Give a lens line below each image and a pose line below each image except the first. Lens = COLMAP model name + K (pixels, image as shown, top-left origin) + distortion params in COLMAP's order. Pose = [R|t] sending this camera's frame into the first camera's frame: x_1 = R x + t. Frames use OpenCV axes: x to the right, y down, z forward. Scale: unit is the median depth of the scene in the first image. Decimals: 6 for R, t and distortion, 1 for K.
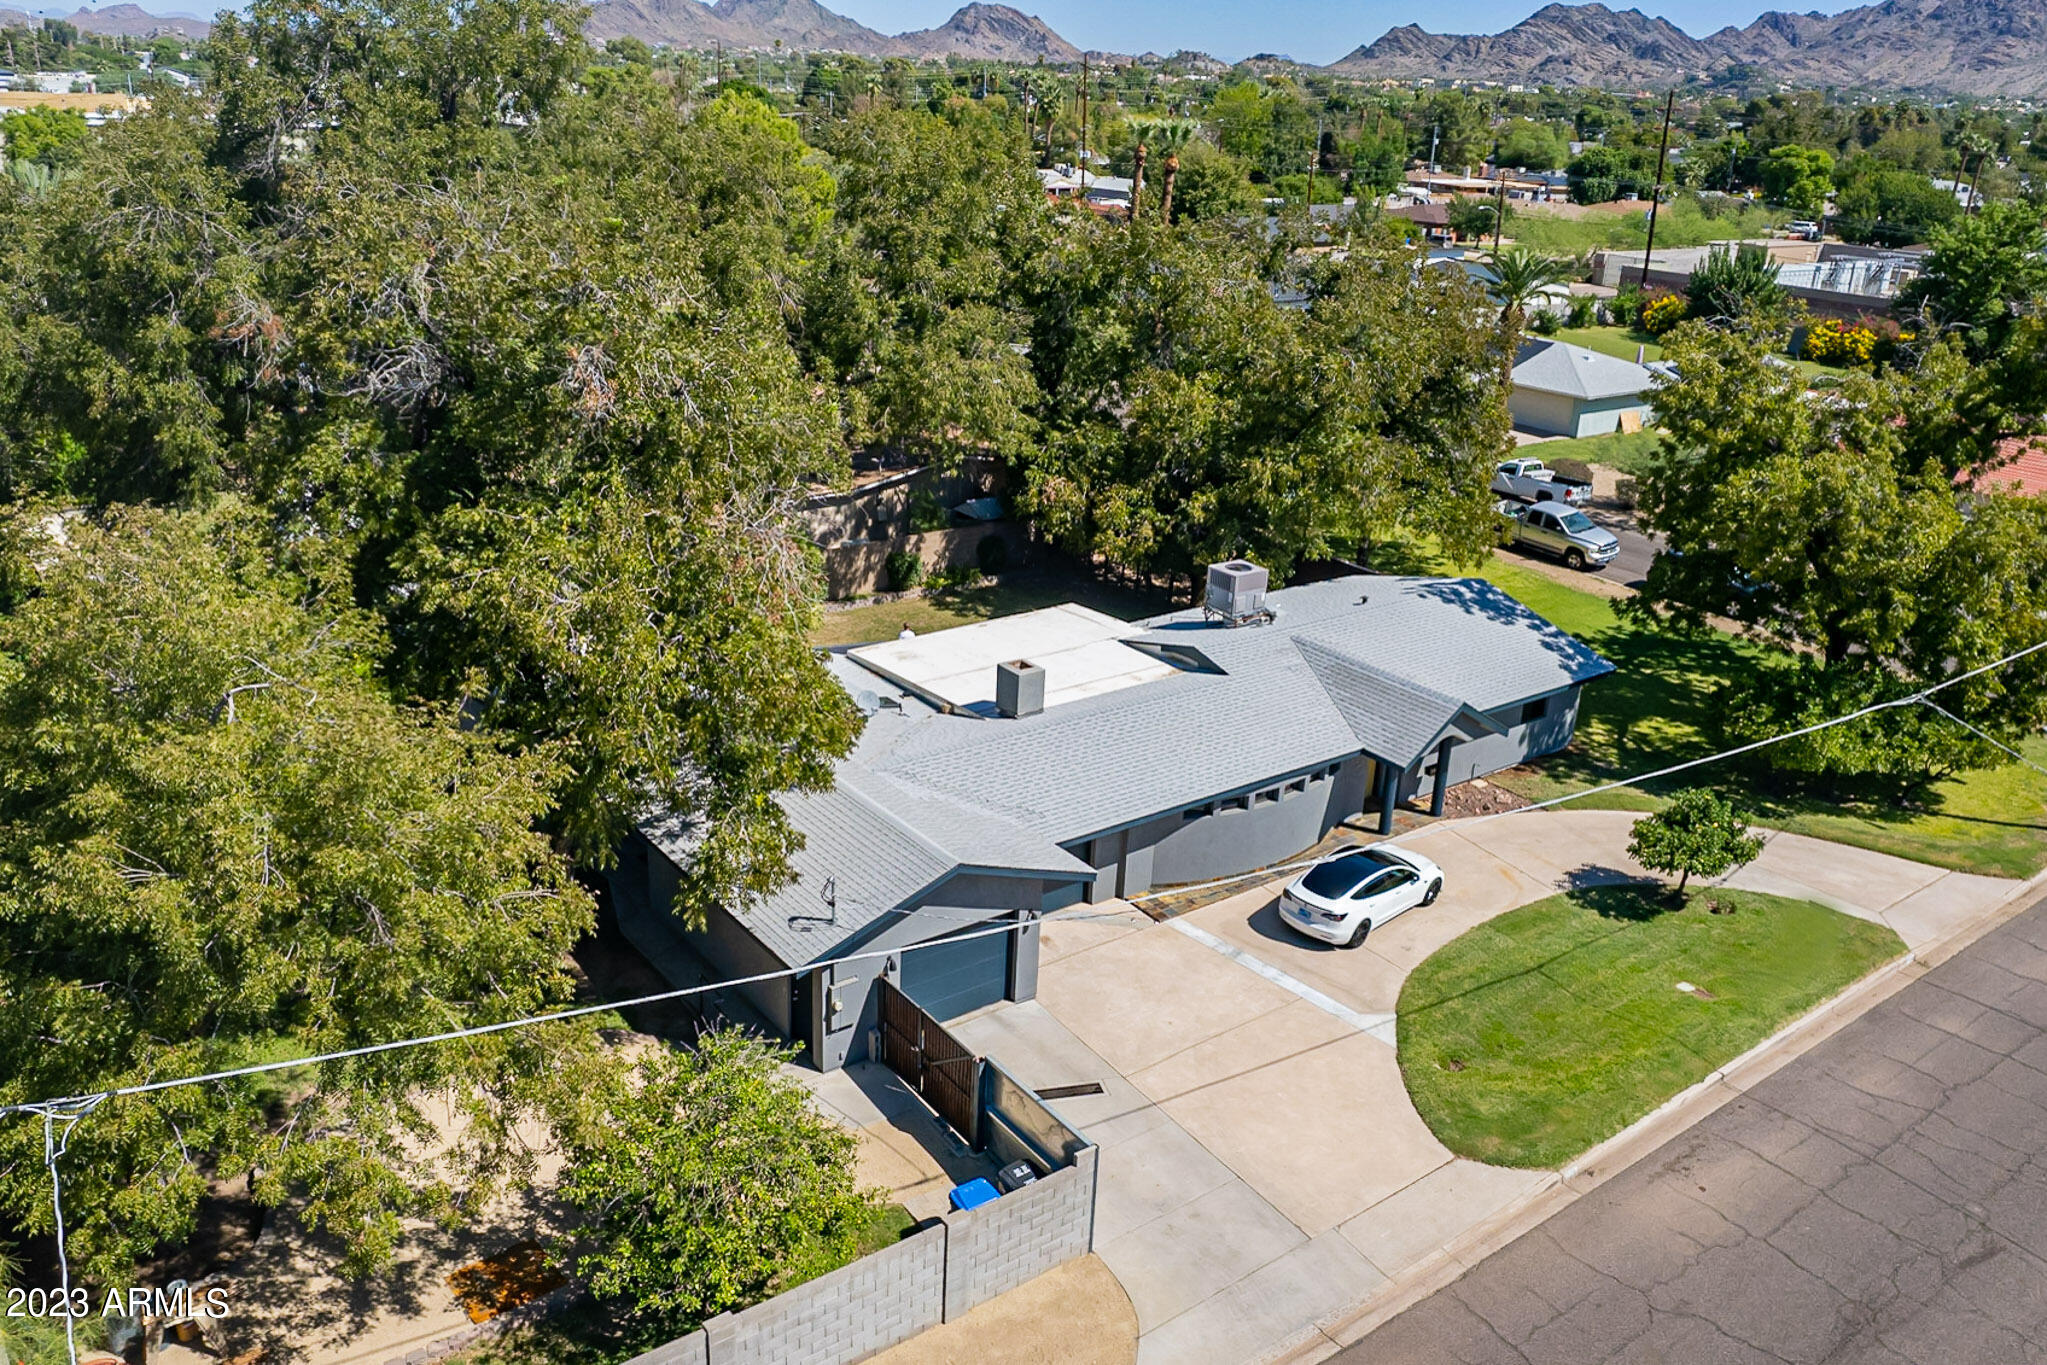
lens RADIAL K [[1543.9, 0, 977.4], [0, 1543.9, 692.0], [0, 0, 1]] dist [-0.069269, 0.048923]
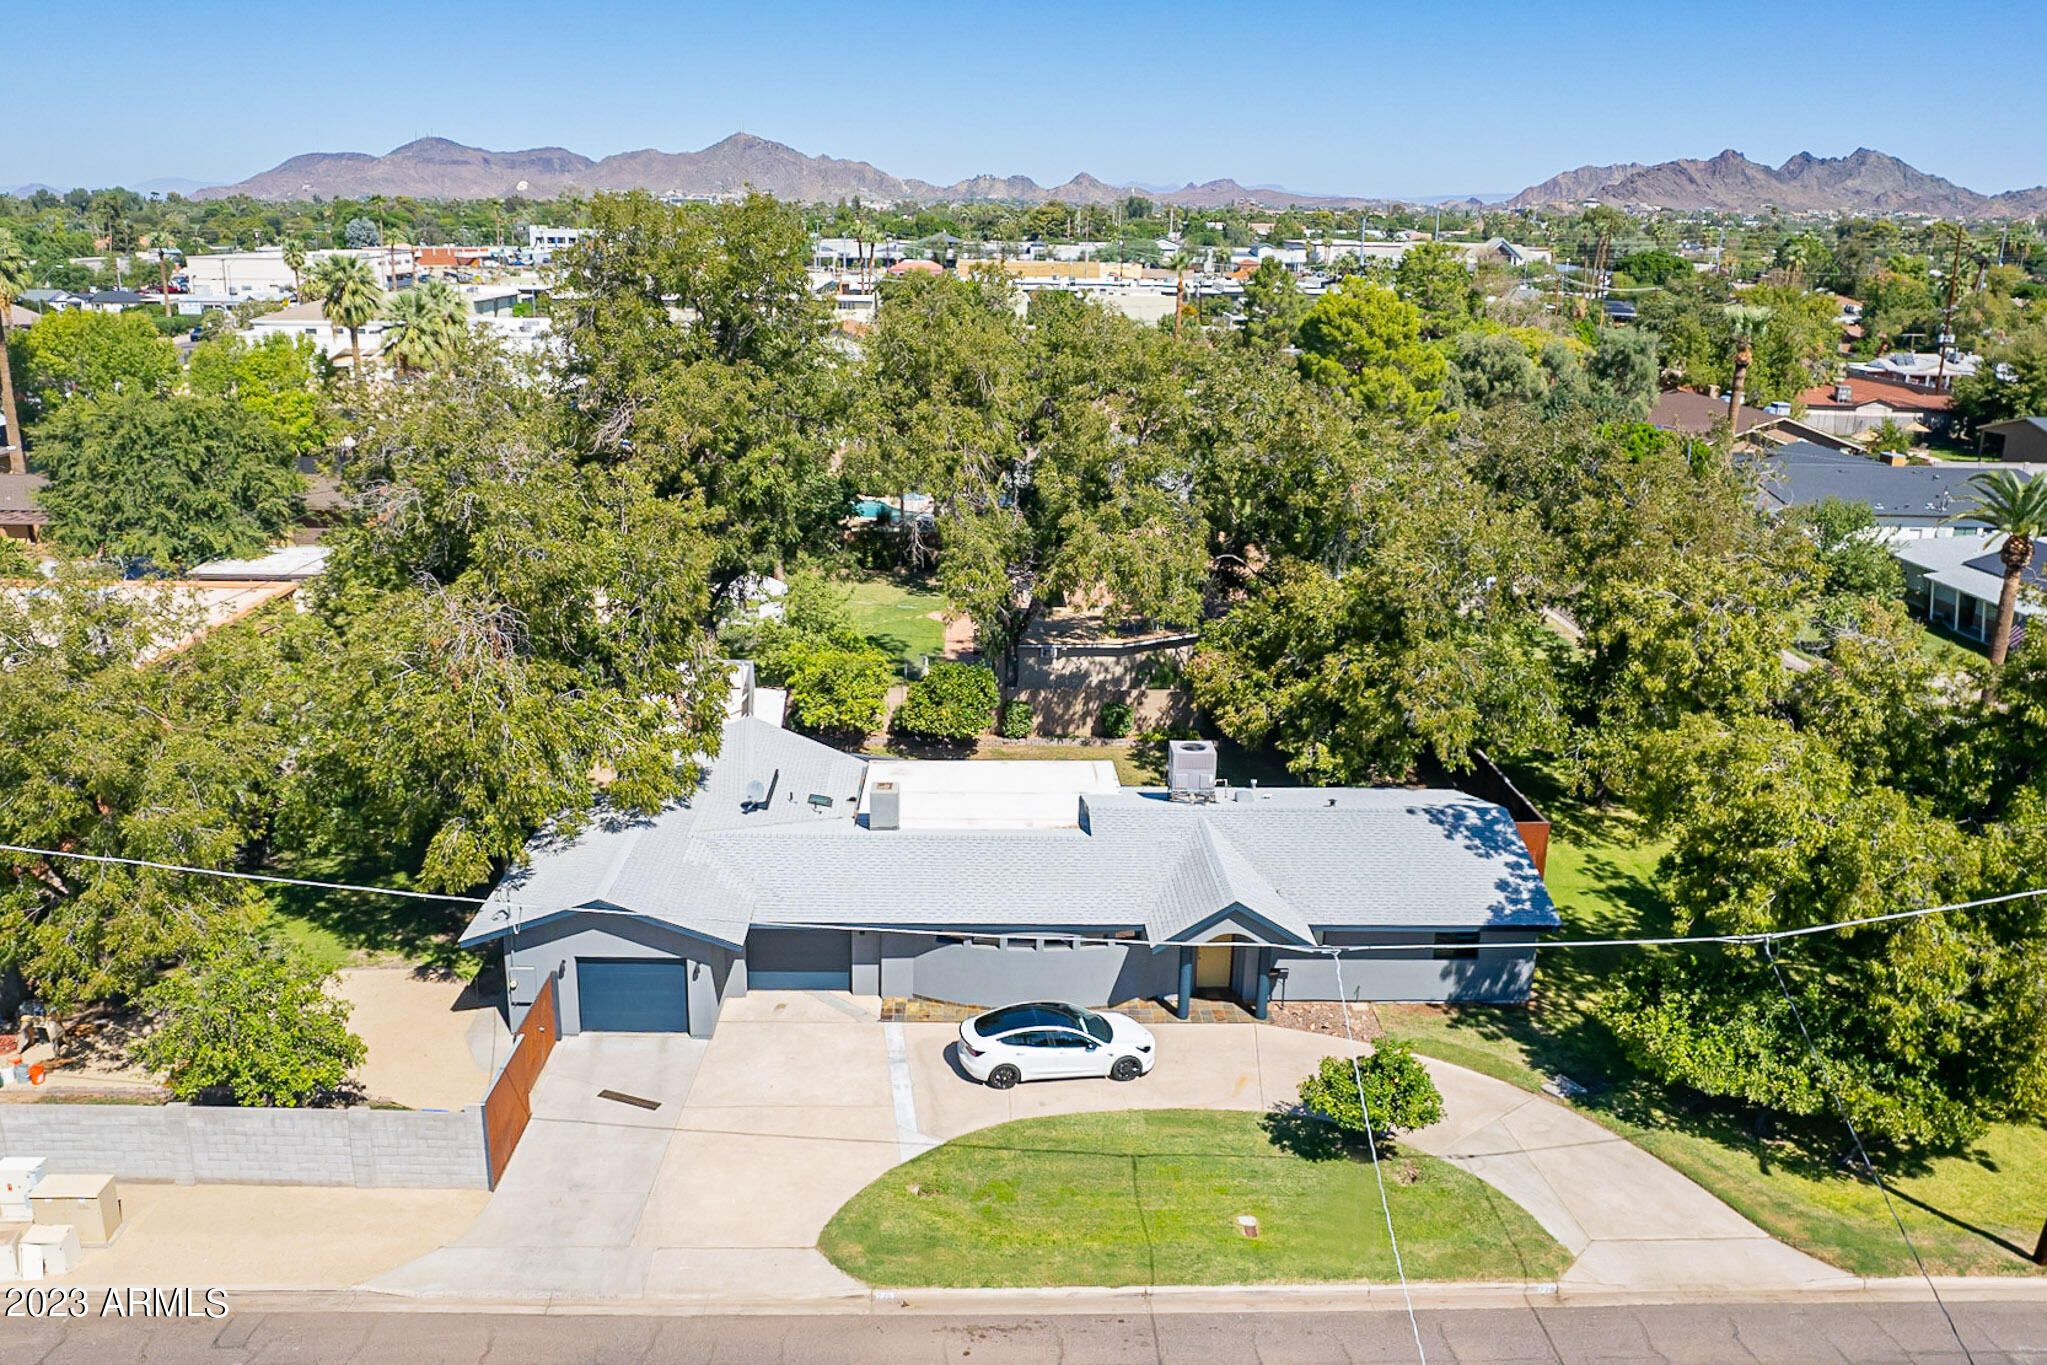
lens RADIAL K [[1543.9, 0, 989.8], [0, 1543.9, 736.8], [0, 0, 1]] dist [-0.069269, 0.048923]
pose [[0.822438, 0.159435, -0.546056, 0.788578], [-0.197815, 0.980169, -0.011751, -0.060352], [0.533353, 0.117683, 0.837667, 0.066313]]
